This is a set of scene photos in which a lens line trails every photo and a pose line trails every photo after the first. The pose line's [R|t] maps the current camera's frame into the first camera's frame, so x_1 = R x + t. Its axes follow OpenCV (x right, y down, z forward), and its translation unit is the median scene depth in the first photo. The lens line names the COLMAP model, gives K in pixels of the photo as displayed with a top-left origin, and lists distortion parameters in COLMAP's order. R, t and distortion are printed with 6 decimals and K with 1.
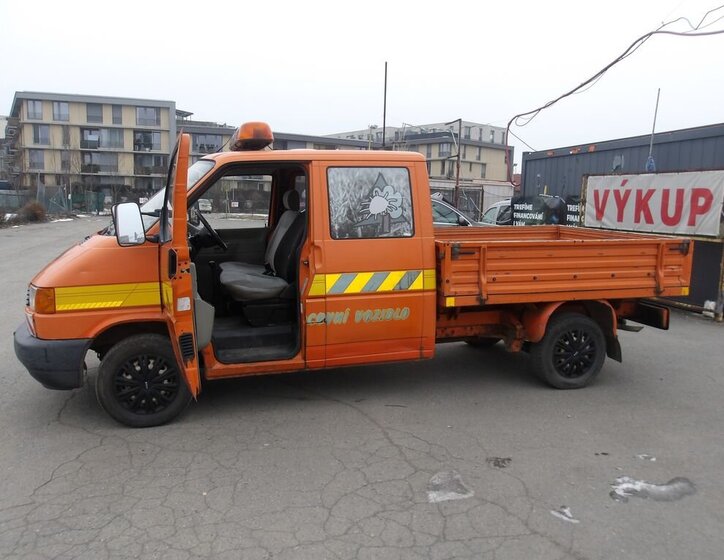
lens RADIAL K [[629.9, 0, 372.2], [0, 629.9, 286.8], [0, 0, 1]] dist [-0.028669, 0.032980]
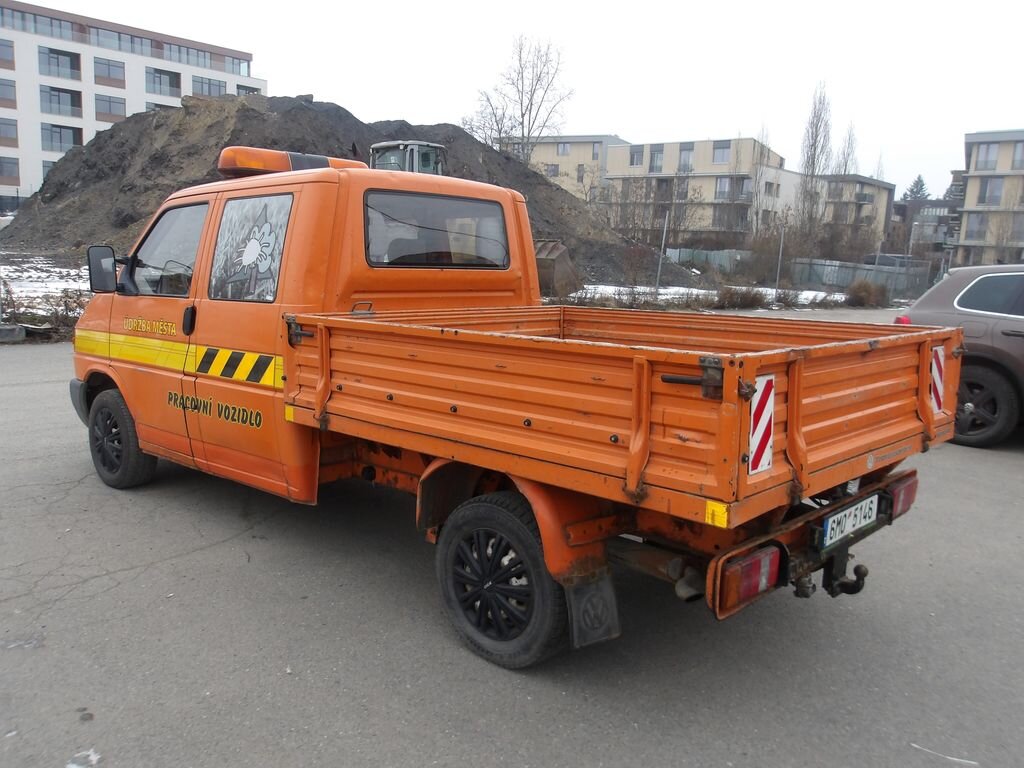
lens RADIAL K [[867.2, 0, 505.4], [0, 867.2, 392.8], [0, 0, 1]] dist [-0.029485, 0.033202]
pose [[0.504103, 0.129817, -0.853831, 0.933243], [-0.141037, 0.987741, 0.066908, -0.080109], [0.852050, 0.086693, 0.516232, 0.751733]]
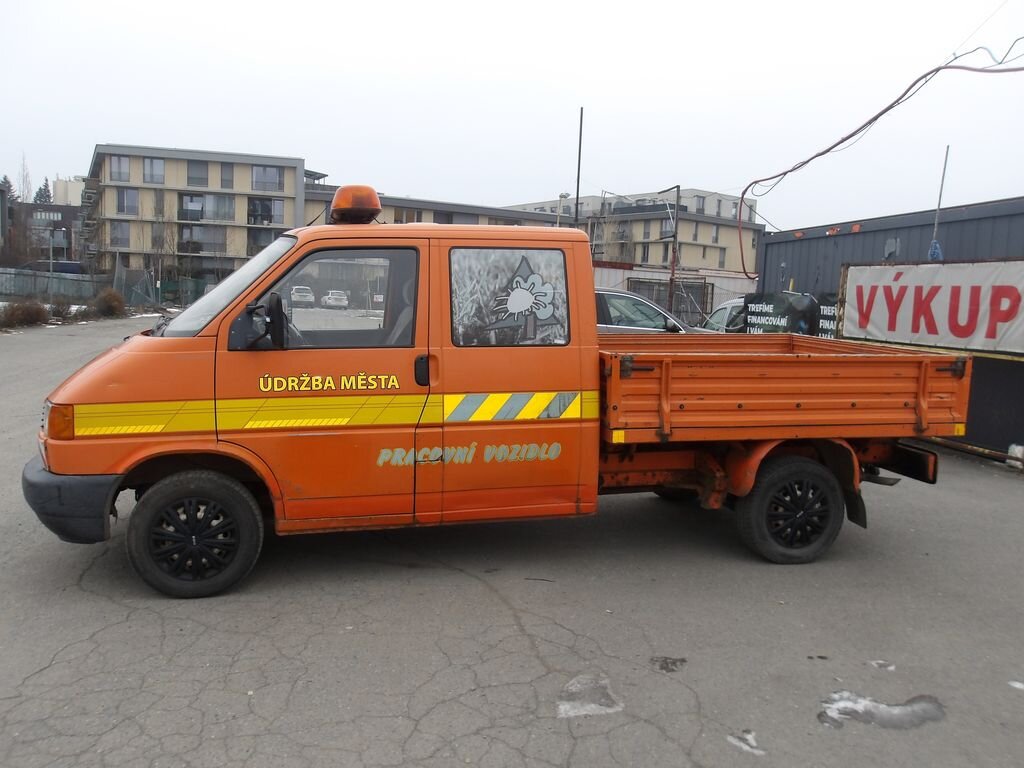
lens RADIAL K [[867.2, 0, 524.2], [0, 867.2, 388.4], [0, 0, 1]] dist [-0.029485, 0.033202]
pose [[0.998565, 0.021070, -0.049231, 0.064409], [-0.022533, 0.999315, -0.029357, 0.000340], [0.048579, 0.030424, 0.998356, 0.006005]]
